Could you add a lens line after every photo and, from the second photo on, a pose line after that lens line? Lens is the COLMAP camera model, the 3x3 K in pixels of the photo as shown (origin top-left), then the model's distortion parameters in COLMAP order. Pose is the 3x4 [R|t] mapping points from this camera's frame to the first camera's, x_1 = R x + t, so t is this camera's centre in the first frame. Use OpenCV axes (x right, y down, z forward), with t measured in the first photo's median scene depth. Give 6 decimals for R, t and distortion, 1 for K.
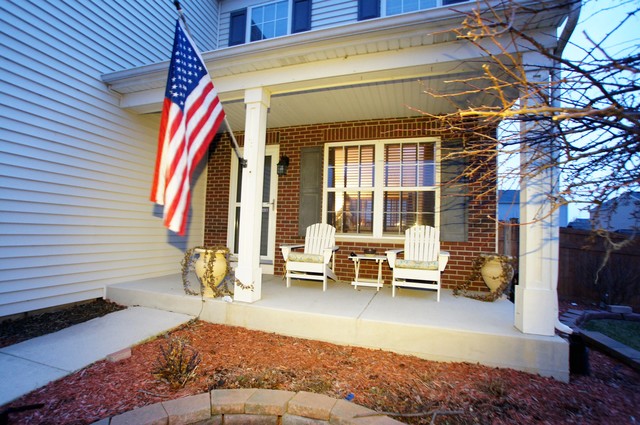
lens RADIAL K [[305.4, 0, 315.2], [0, 305.4, 221.2], [0, 0, 1]] dist [-0.067740, 0.027447]
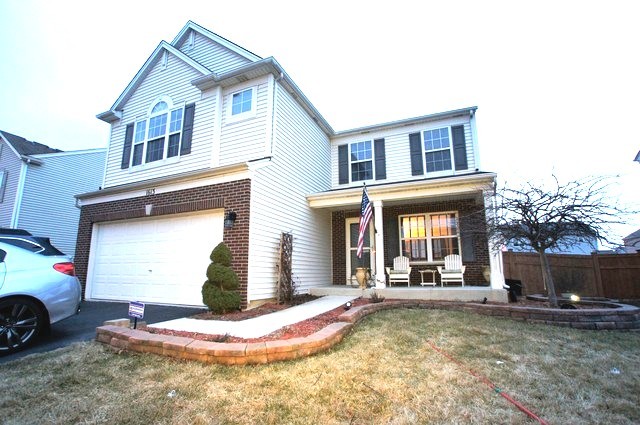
lens RADIAL K [[305.4, 0, 315.2], [0, 305.4, 221.2], [0, 0, 1]] dist [-0.067740, 0.027447]
pose [[0.994102, -0.052561, -0.094857, -0.374234], [0.038695, 0.989037, -0.142510, 0.045026], [0.101308, 0.137999, 0.985238, -1.153543]]
